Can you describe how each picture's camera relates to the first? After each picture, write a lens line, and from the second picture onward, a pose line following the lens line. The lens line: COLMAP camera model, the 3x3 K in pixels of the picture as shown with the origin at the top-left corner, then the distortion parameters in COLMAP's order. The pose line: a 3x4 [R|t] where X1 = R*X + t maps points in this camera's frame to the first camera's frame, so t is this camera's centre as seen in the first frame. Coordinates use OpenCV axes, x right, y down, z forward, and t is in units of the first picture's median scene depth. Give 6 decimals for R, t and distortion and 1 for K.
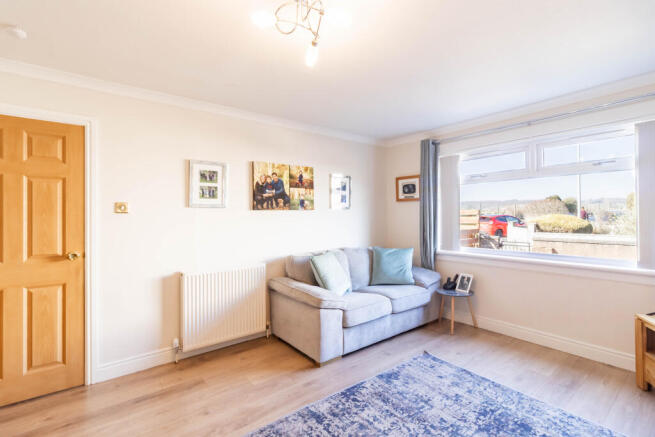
lens RADIAL K [[301.4, 0, 323.2], [0, 301.4, 216.2], [0, 0, 1]] dist [-0.003599, 0.001407]
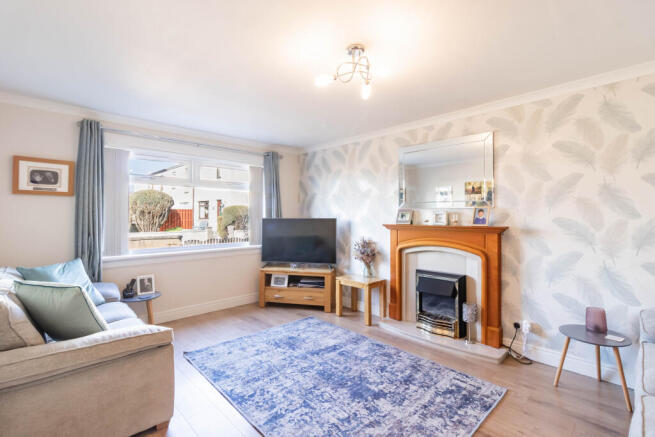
lens RADIAL K [[301.4, 0, 325.2], [0, 301.4, 217.2], [0, 0, 1]] dist [-0.003599, 0.001407]
pose [[-0.107617, 0.002124, 0.994190, -0.629427], [0.002512, 0.999995, -0.001864, 0.005332], [-0.994189, 0.002296, -0.107622, 0.578406]]
